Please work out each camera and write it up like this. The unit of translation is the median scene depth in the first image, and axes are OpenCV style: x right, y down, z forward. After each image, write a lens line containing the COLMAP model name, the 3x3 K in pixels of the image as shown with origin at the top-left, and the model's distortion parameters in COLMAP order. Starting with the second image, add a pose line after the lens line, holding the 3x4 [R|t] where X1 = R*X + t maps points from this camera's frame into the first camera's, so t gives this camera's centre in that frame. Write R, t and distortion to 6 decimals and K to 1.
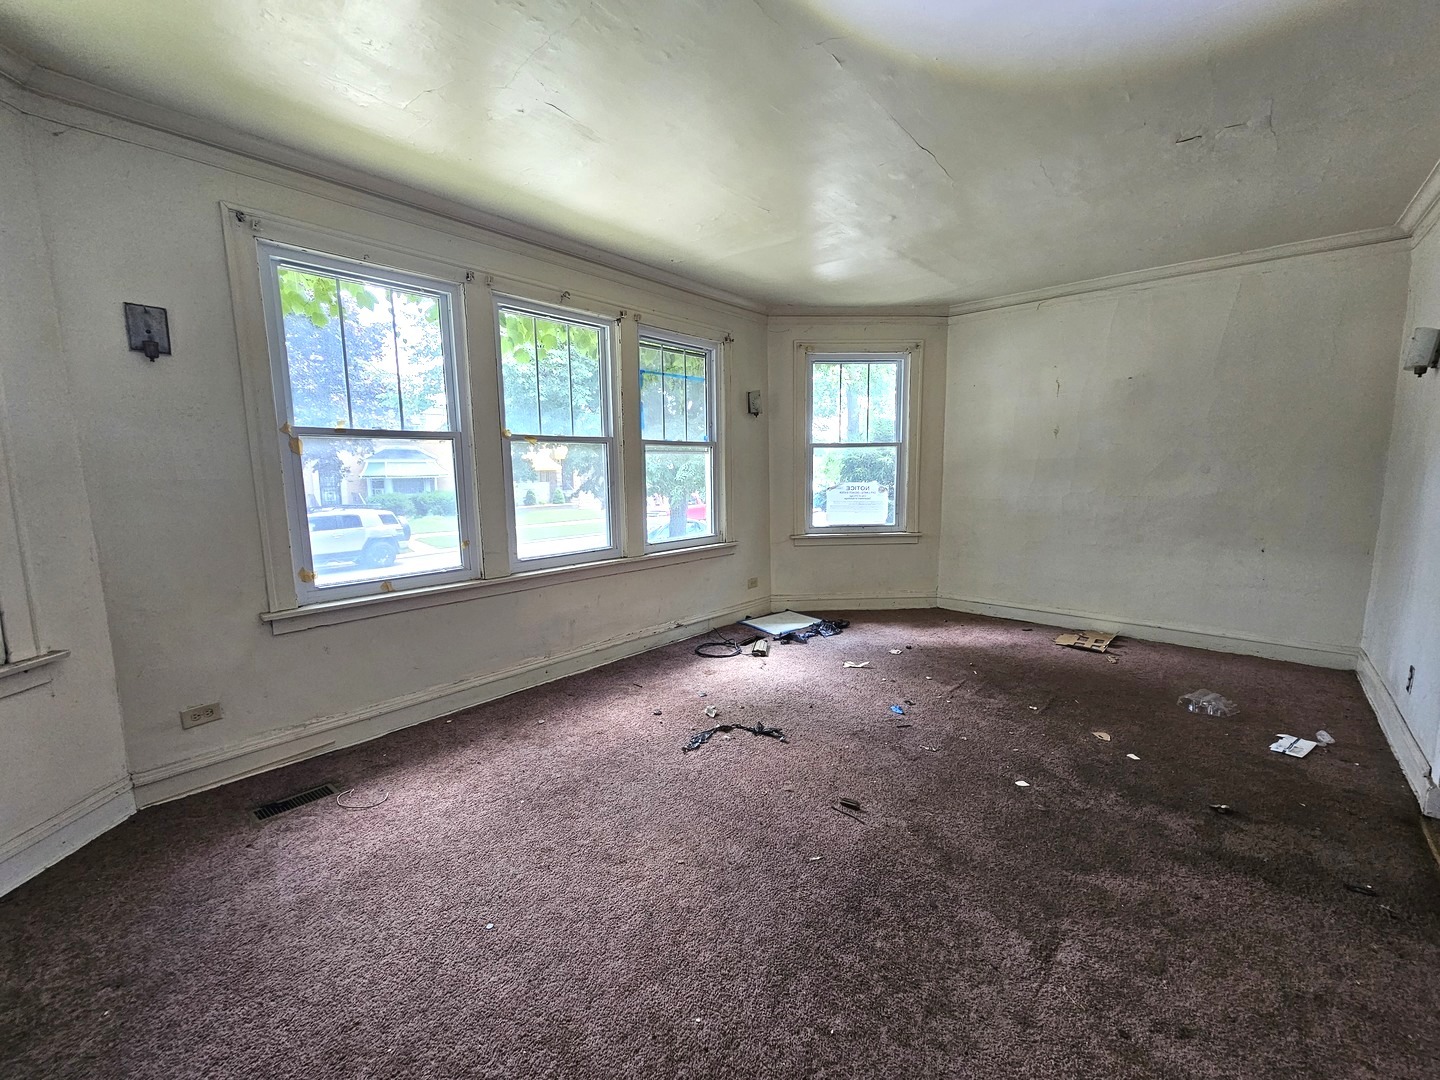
lens RADIAL K [[587.2, 0, 722.3], [0, 587.2, 539.6], [0, 0, 1]] dist [-0.002978, -0.000137]
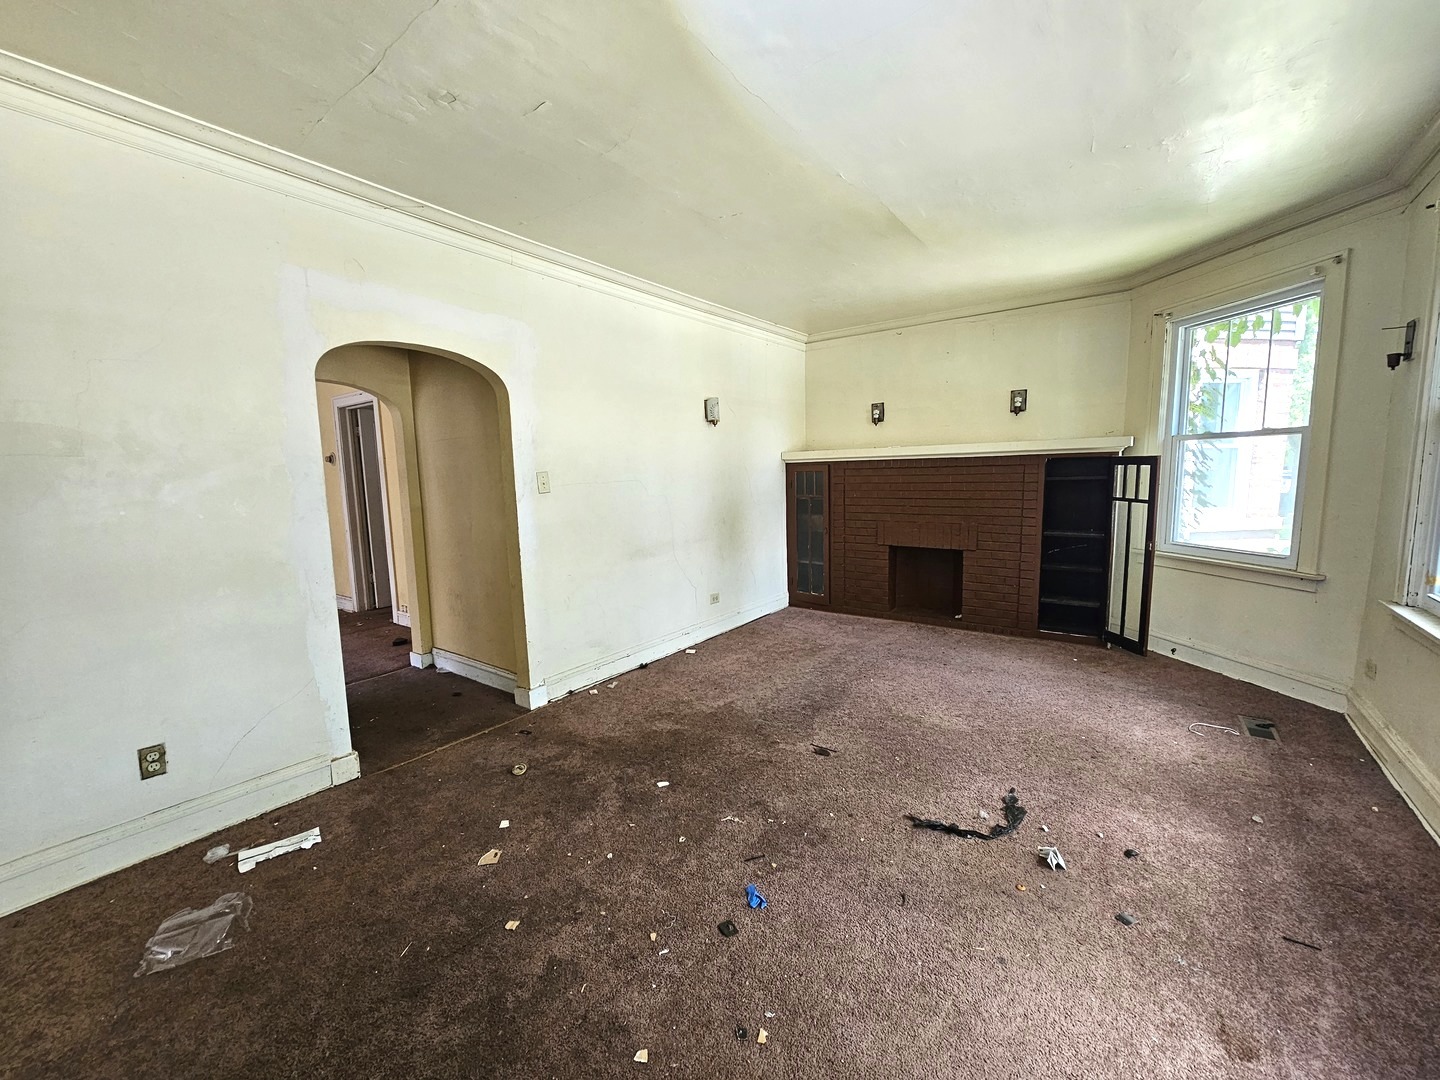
lens RADIAL K [[587.2, 0, 715.3], [0, 587.2, 541.0], [0, 0, 1]] dist [-0.002978, -0.000137]
pose [[-0.996183, 0.042199, -0.076407, 0.317138], [0.023162, 0.971785, 0.234729, -0.165072], [0.084157, 0.232063, -0.969053, 1.269820]]
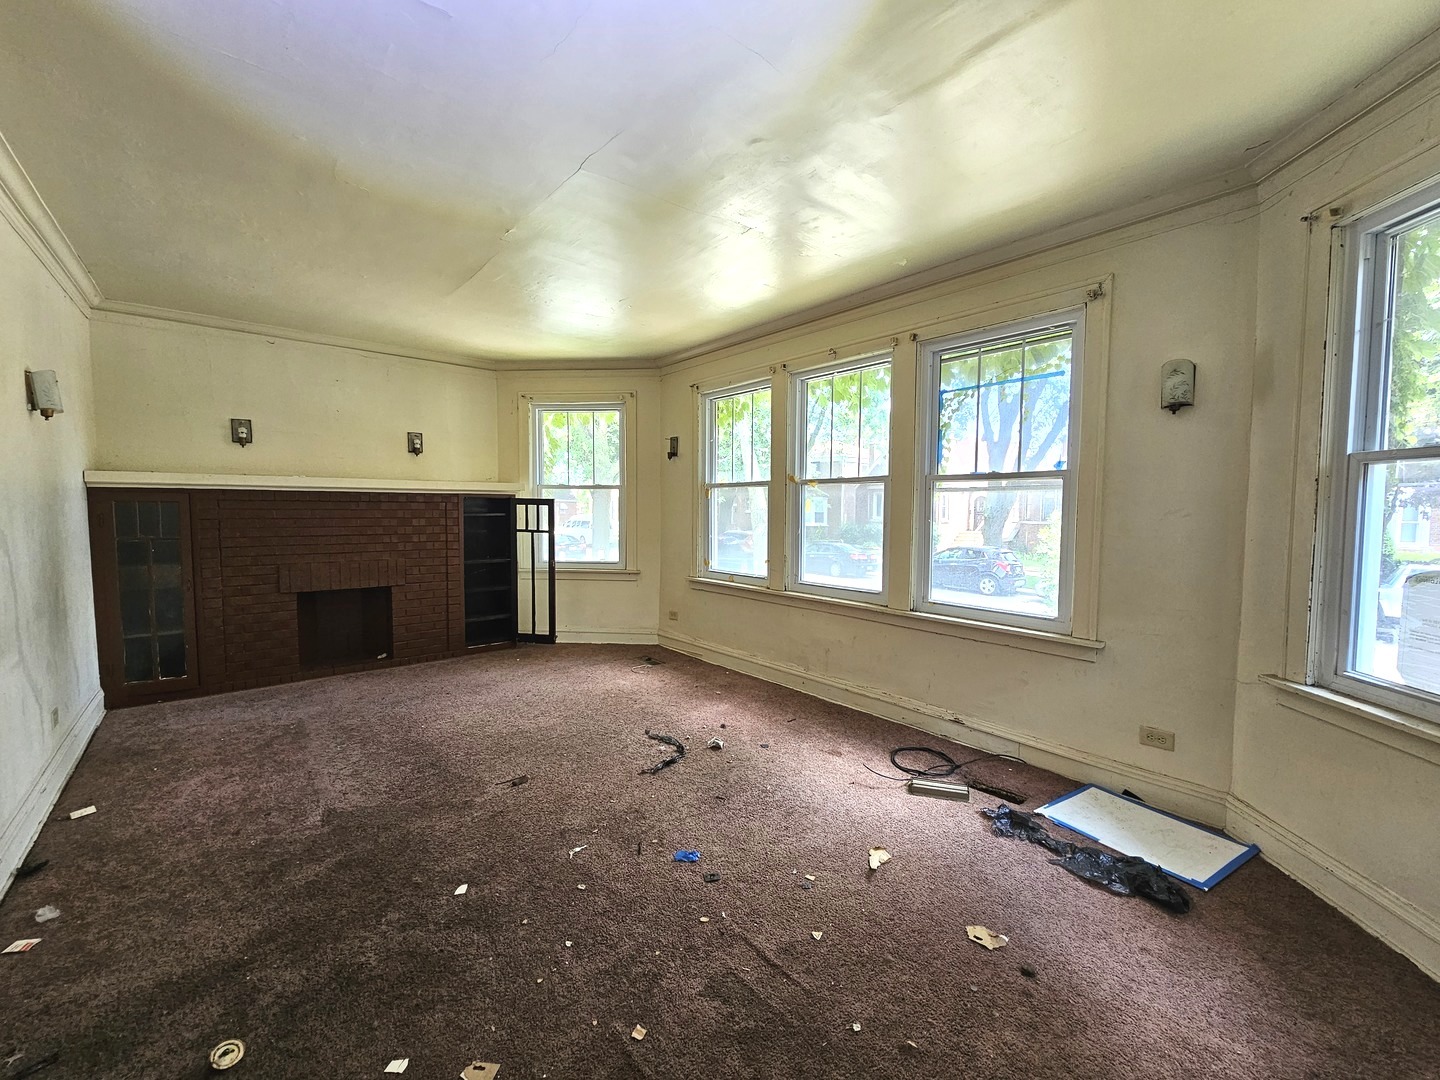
lens RADIAL K [[587.2, 0, 718.8], [0, 587.2, 542.3], [0, 0, 1]] dist [-0.002978, -0.000137]
pose [[-0.146690, 0.070100, -0.986696, 0.822213], [-0.124904, 0.988189, 0.088775, -0.126348], [0.981265, 0.136265, -0.136201, 0.927809]]
